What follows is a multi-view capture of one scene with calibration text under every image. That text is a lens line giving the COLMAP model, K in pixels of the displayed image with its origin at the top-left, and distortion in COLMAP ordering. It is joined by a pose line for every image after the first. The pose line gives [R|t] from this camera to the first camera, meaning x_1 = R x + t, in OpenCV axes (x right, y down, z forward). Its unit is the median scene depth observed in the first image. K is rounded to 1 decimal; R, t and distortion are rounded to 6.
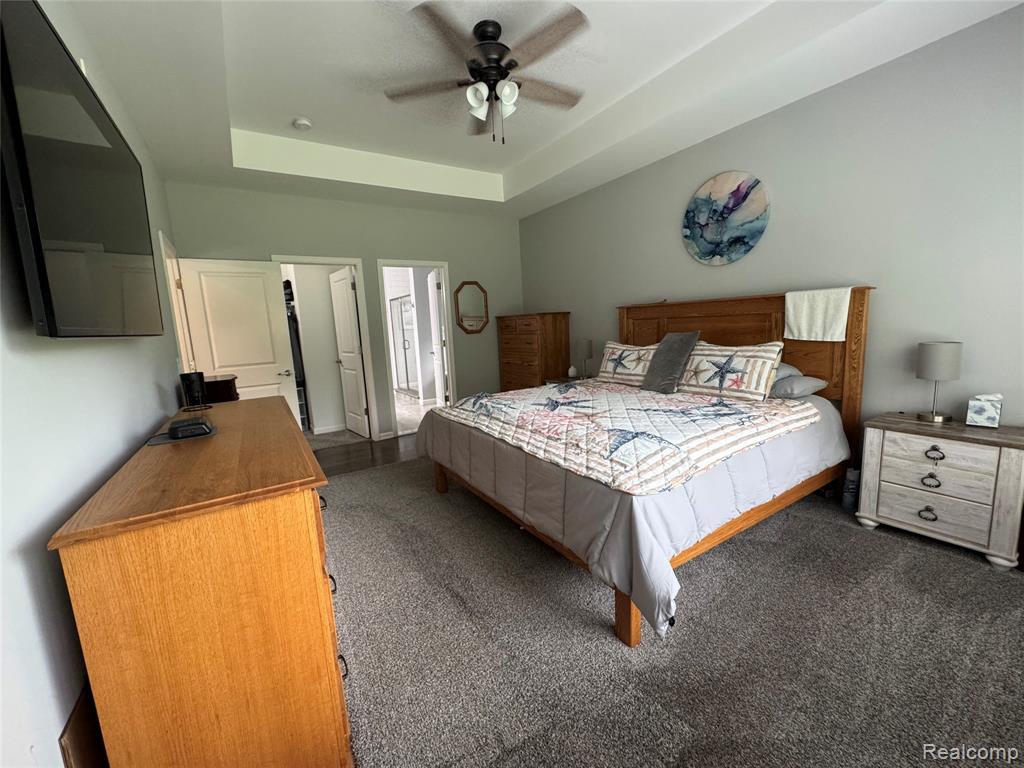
lens RADIAL K [[407.0, 0, 513.1], [0, 407.0, 384.0], [0, 0, 1]] dist [-0.001548, -0.000006]
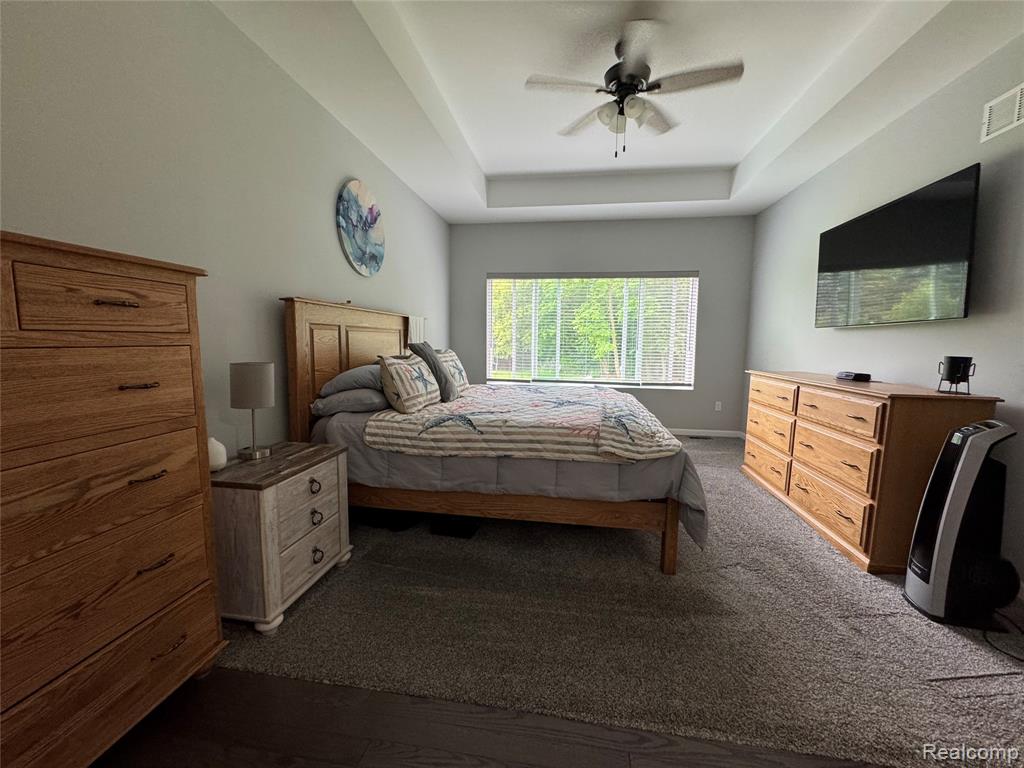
lens RADIAL K [[407.0, 0, 512.1], [0, 407.0, 384.4], [0, 0, 1]] dist [-0.001548, -0.000006]
pose [[-0.750264, -0.033297, 0.660299, -0.396602], [0.121260, 0.974859, 0.186941, -0.173808], [-0.649923, 0.220323, -0.727364, 1.504225]]
